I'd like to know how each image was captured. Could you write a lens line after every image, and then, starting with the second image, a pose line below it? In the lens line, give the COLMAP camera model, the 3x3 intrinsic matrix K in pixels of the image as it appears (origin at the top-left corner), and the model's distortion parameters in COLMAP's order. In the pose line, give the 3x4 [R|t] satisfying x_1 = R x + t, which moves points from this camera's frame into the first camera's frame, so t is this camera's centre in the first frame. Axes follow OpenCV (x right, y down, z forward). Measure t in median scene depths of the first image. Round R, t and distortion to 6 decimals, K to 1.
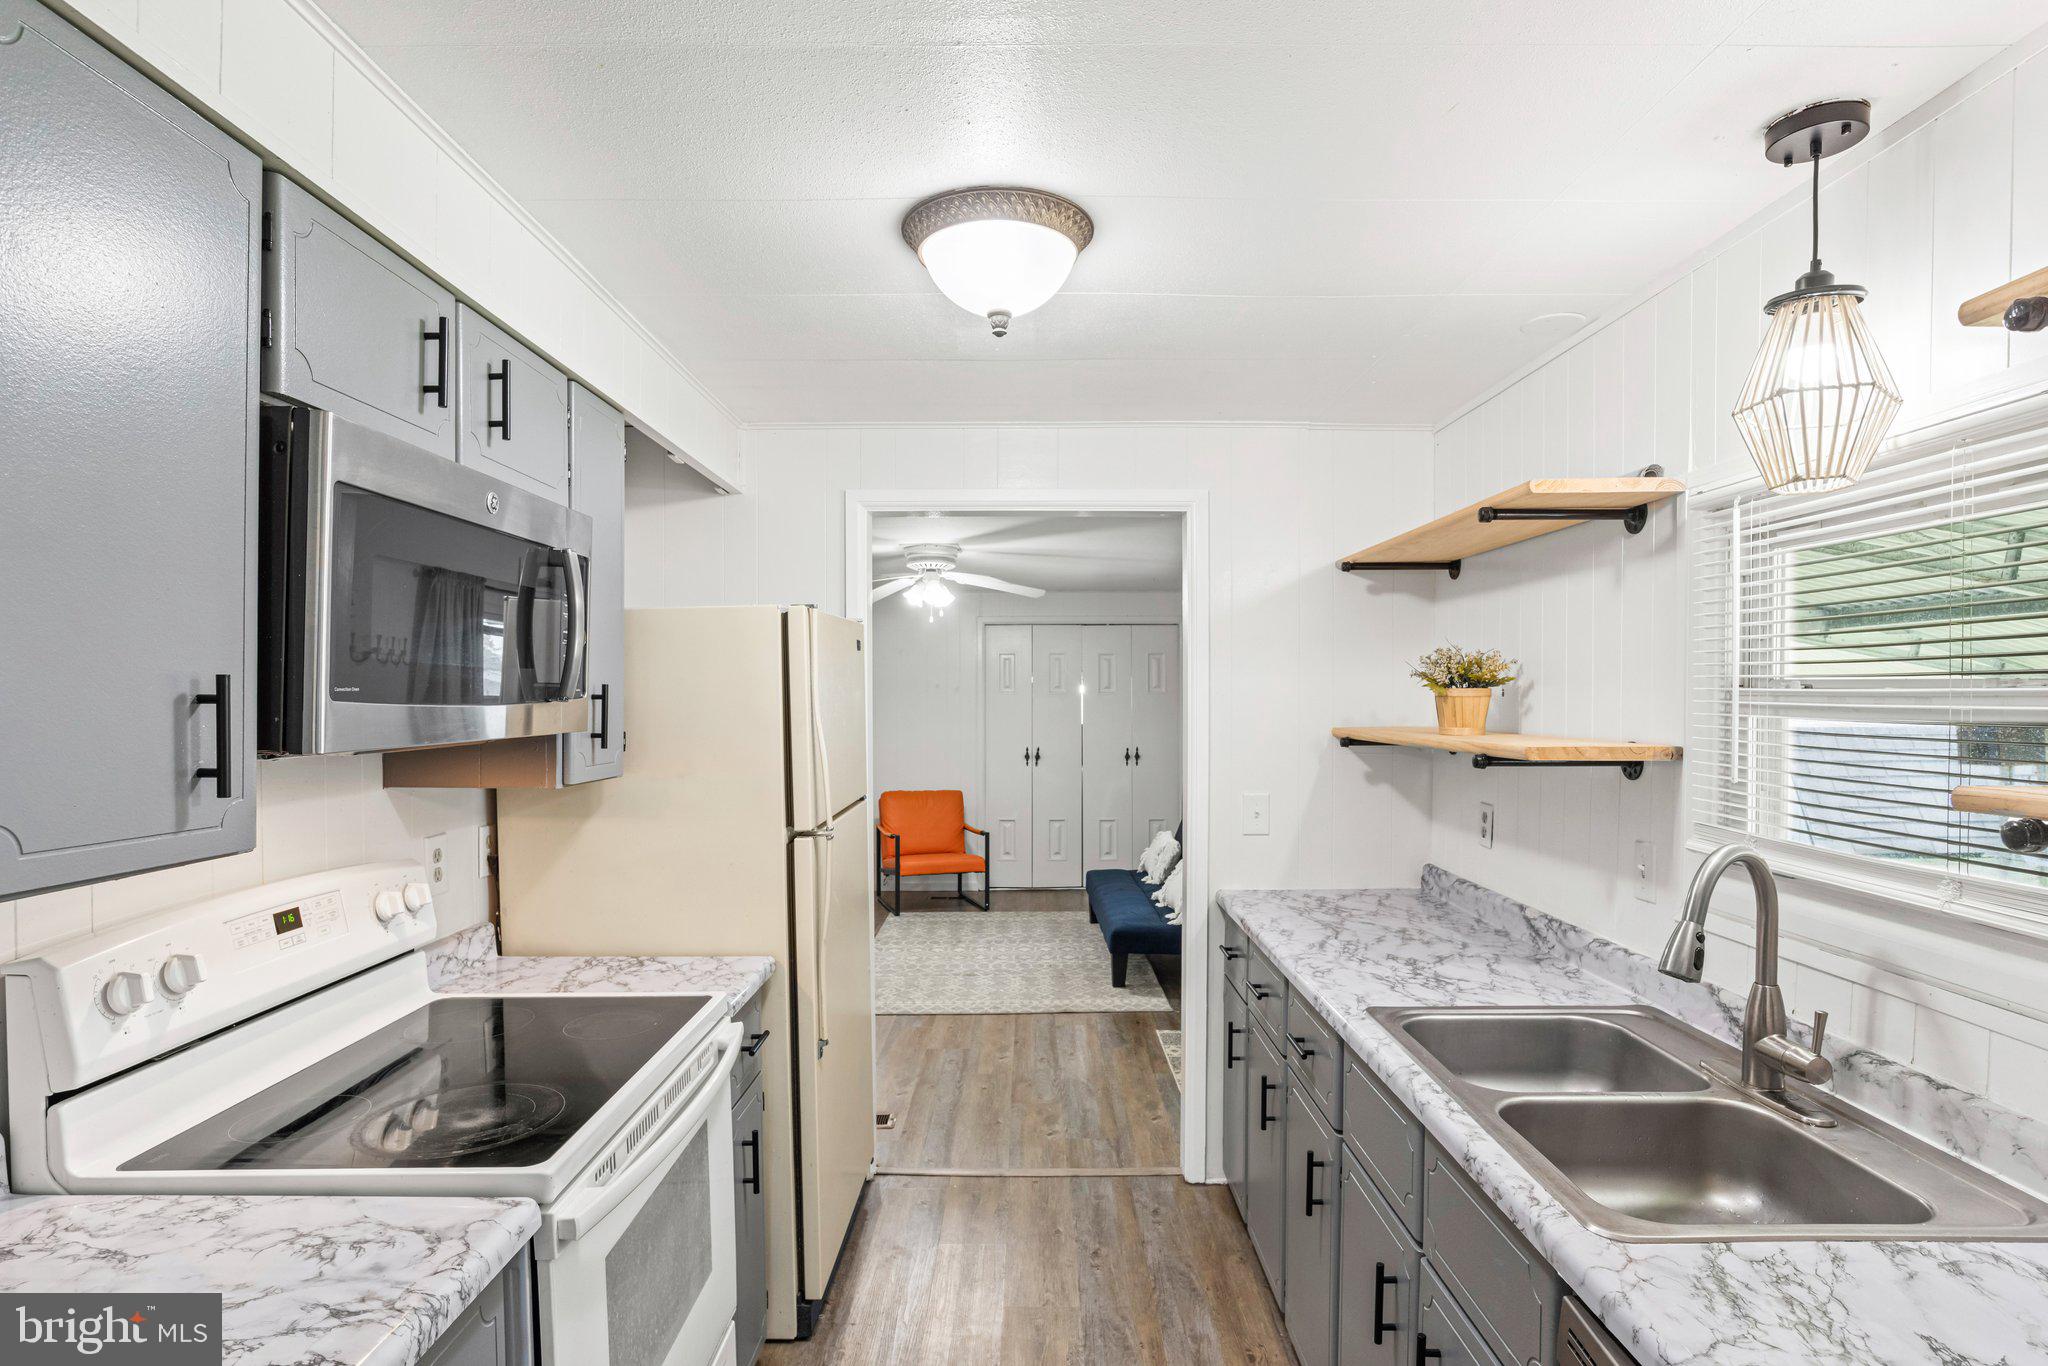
lens RADIAL K [[1056.3, 0, 1022.2], [0, 1056.3, 711.3], [0, 0, 1]] dist [-0.053994, 0.021590]
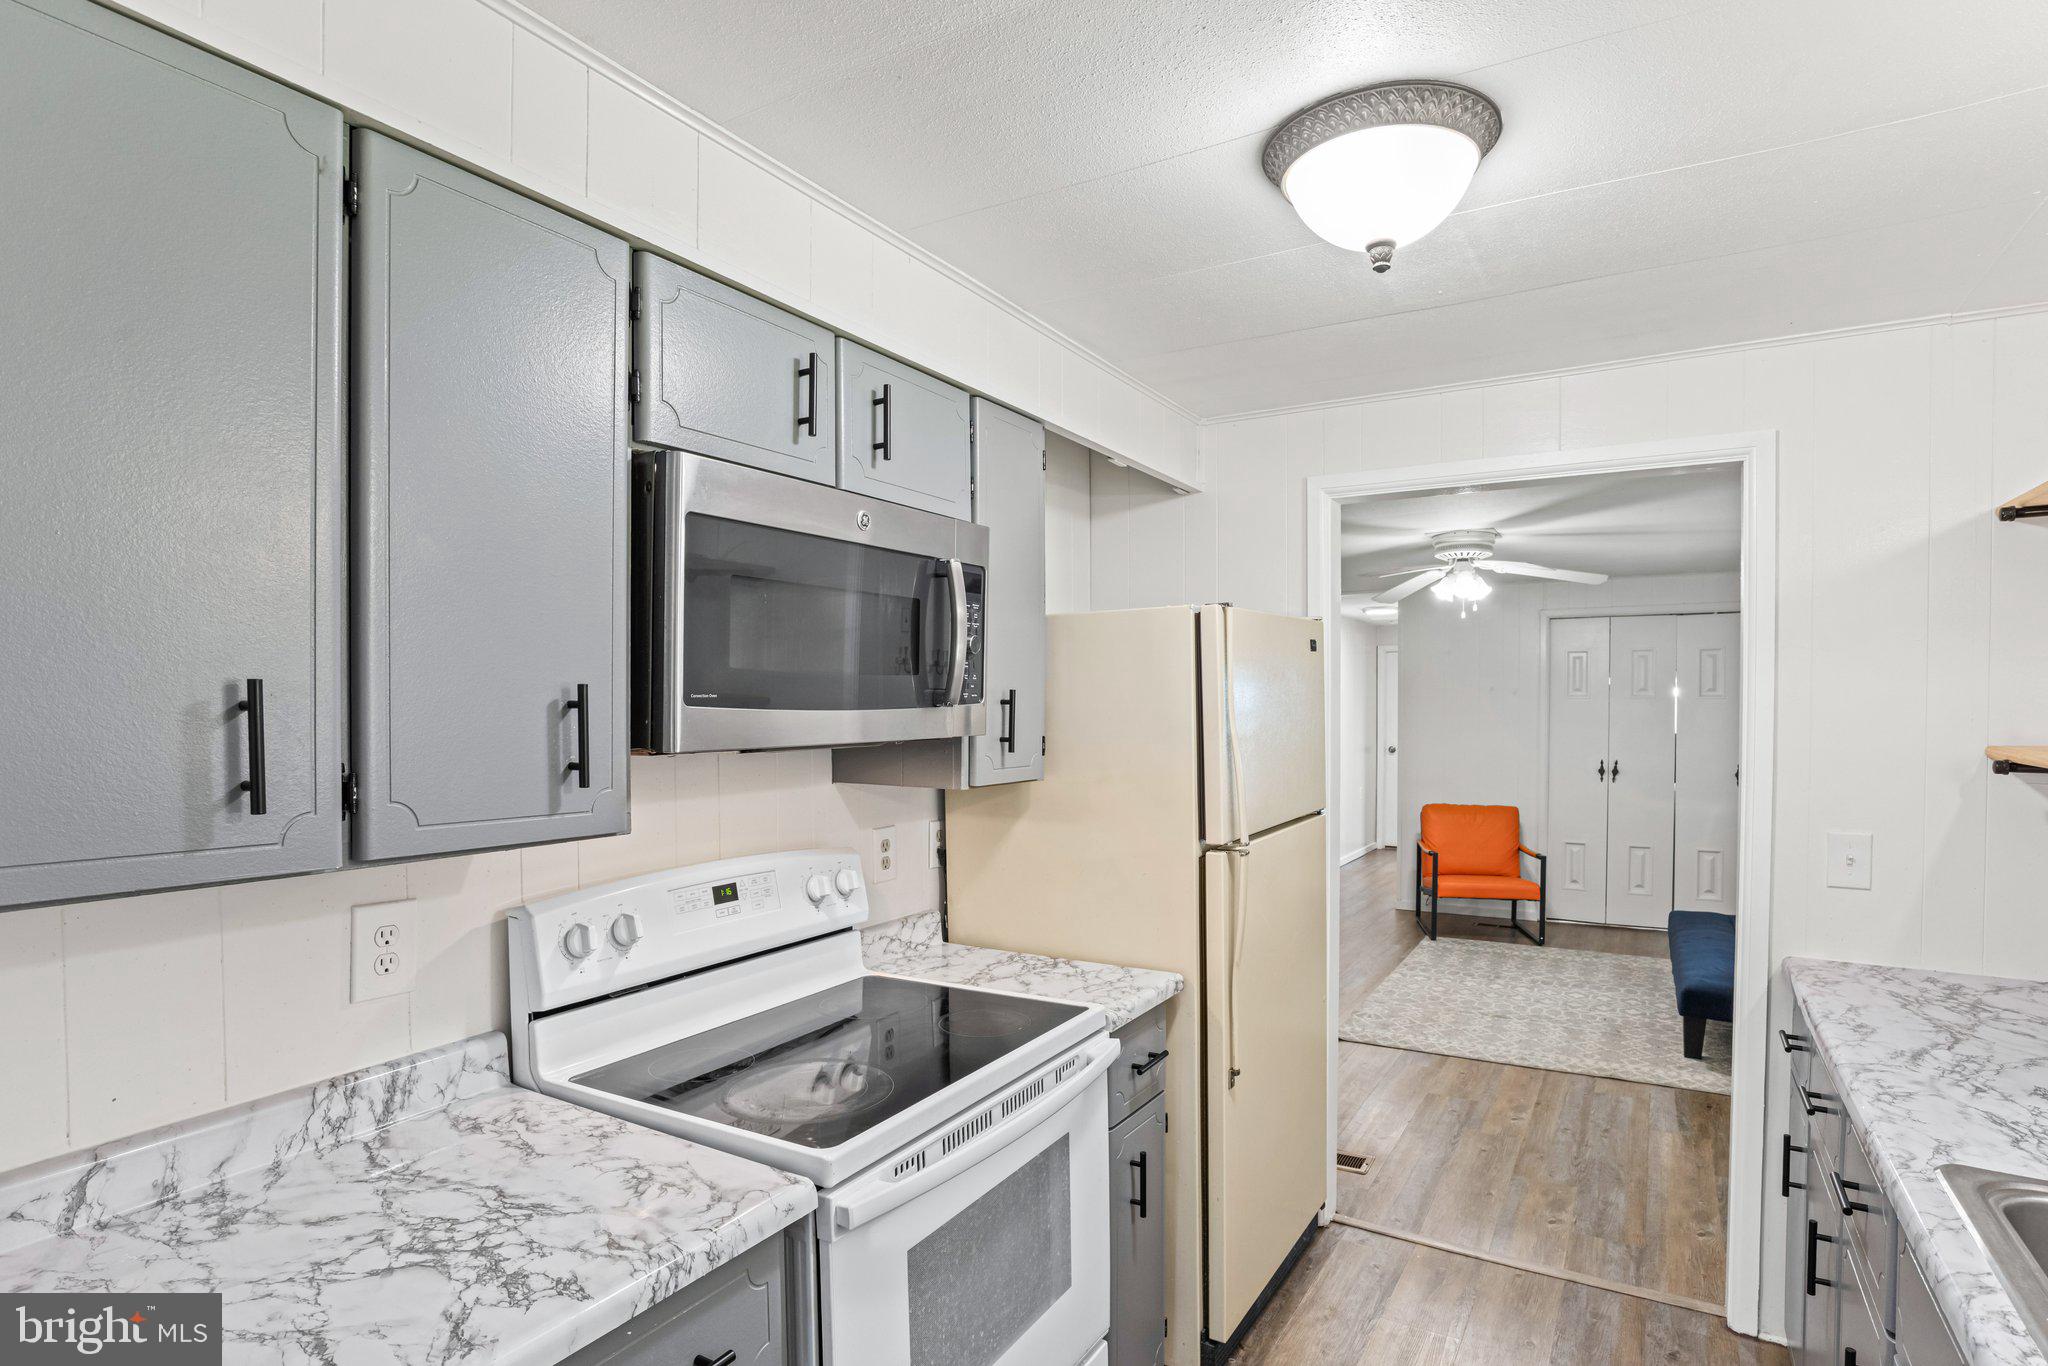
lens RADIAL K [[1056.3, 0, 1017.8], [0, 1056.3, 727.4], [0, 0, 1]] dist [-0.053994, 0.021590]
pose [[0.854398, 0.011848, -0.519484, 0.133375], [-0.006091, 0.999900, 0.012787, -0.001953], [0.519583, -0.007761, 0.854384, 0.110332]]
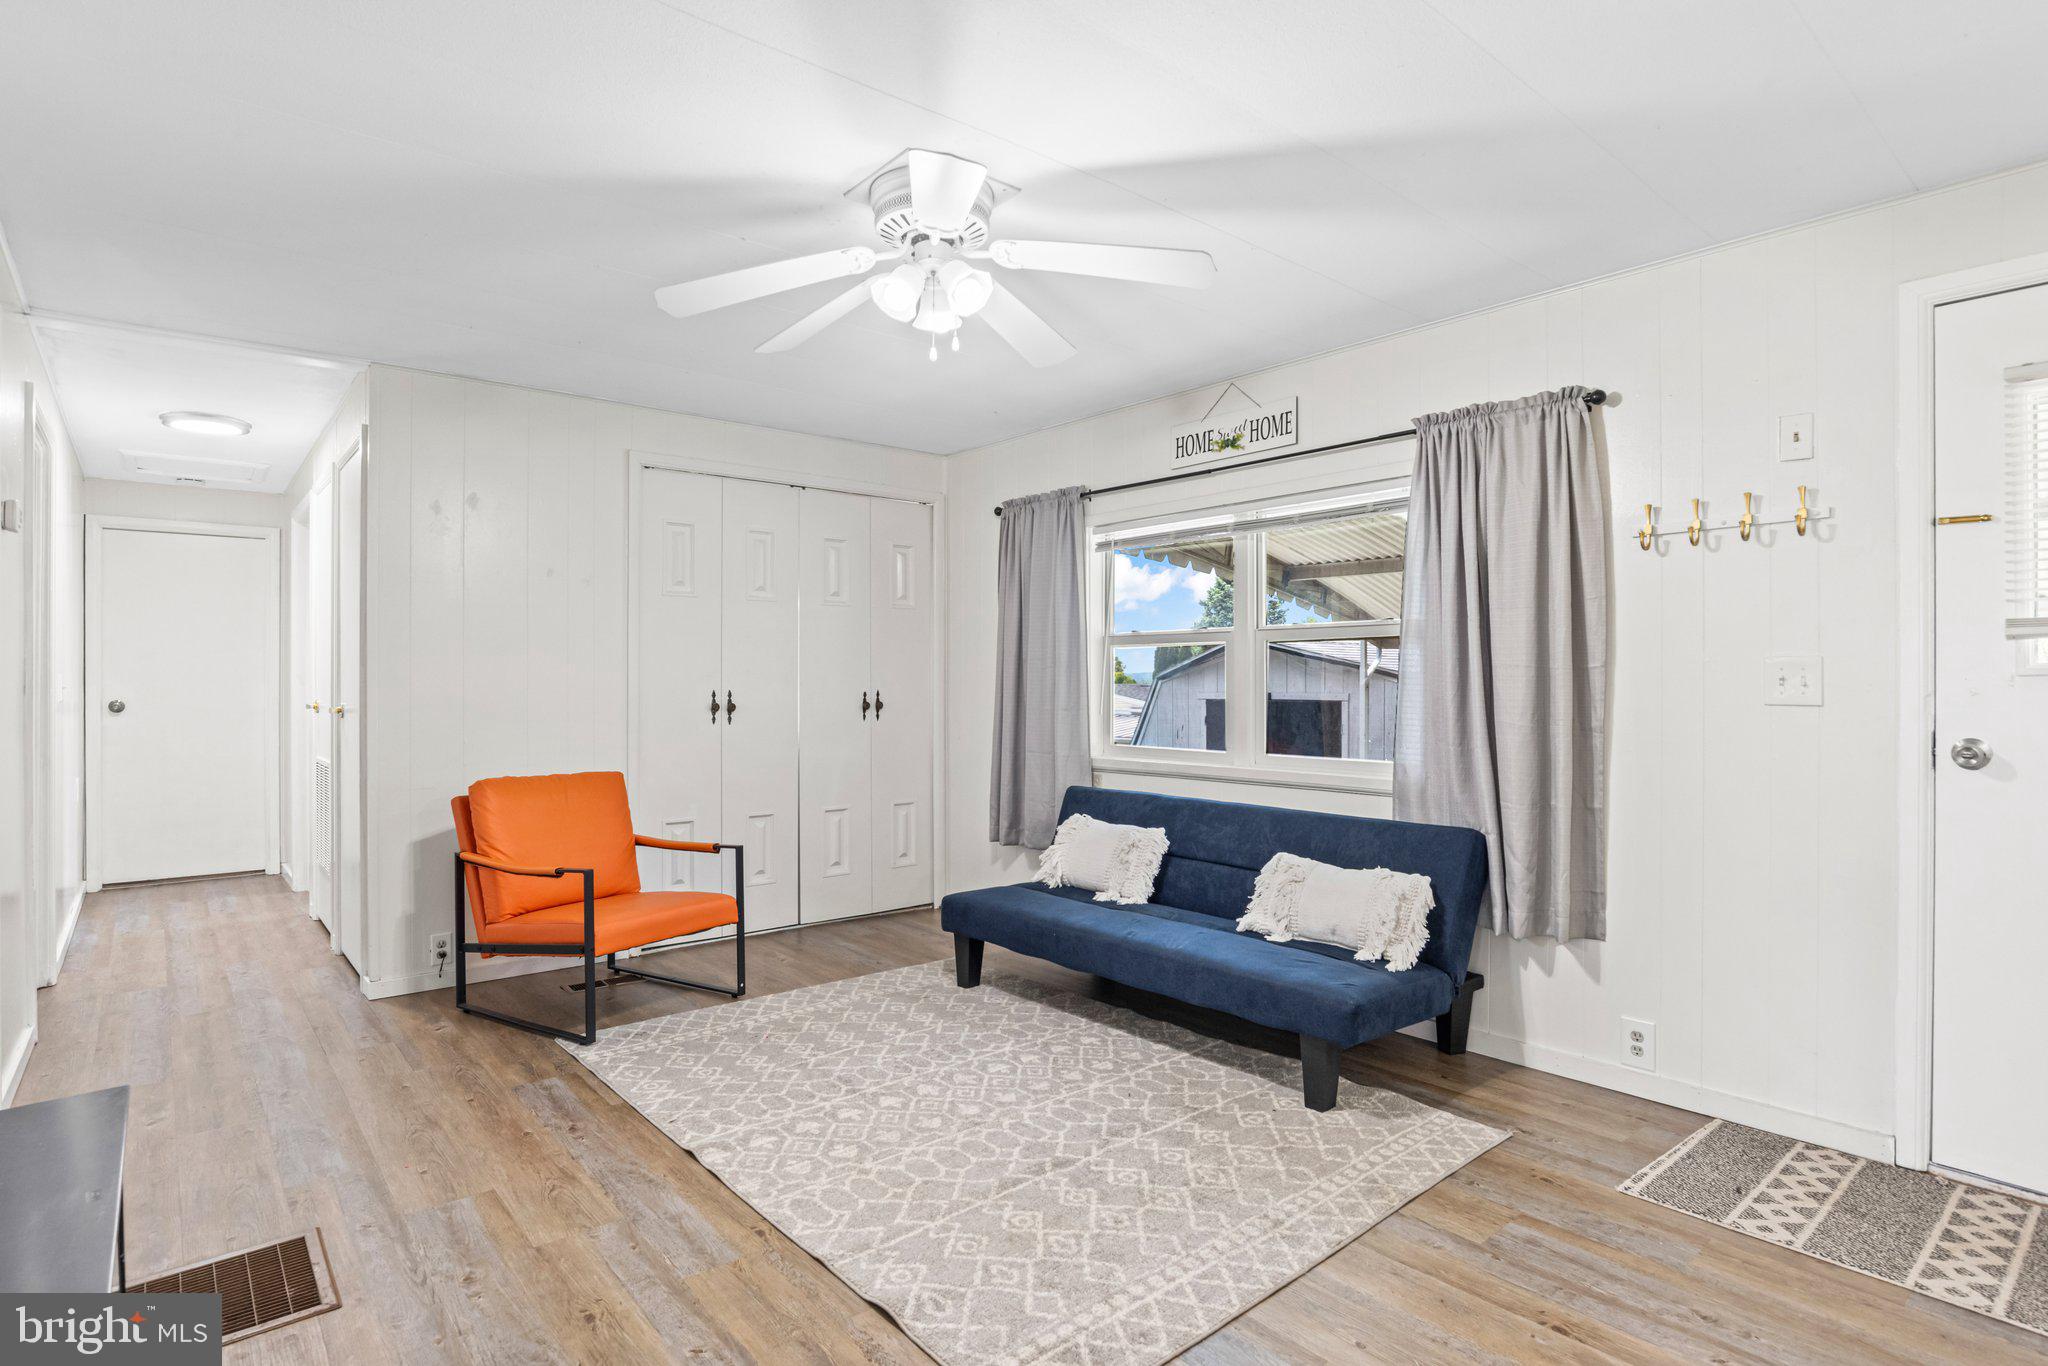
lens RADIAL K [[1056.3, 0, 1030.1], [0, 1056.3, 675.0], [0, 0, 1]] dist [-0.053994, 0.021590]
pose [[0.757097, 0.008673, 0.653244, -0.832369], [0.004339, 0.999823, -0.018304, 0.128757], [-0.653288, 0.016692, 0.756926, 1.619727]]
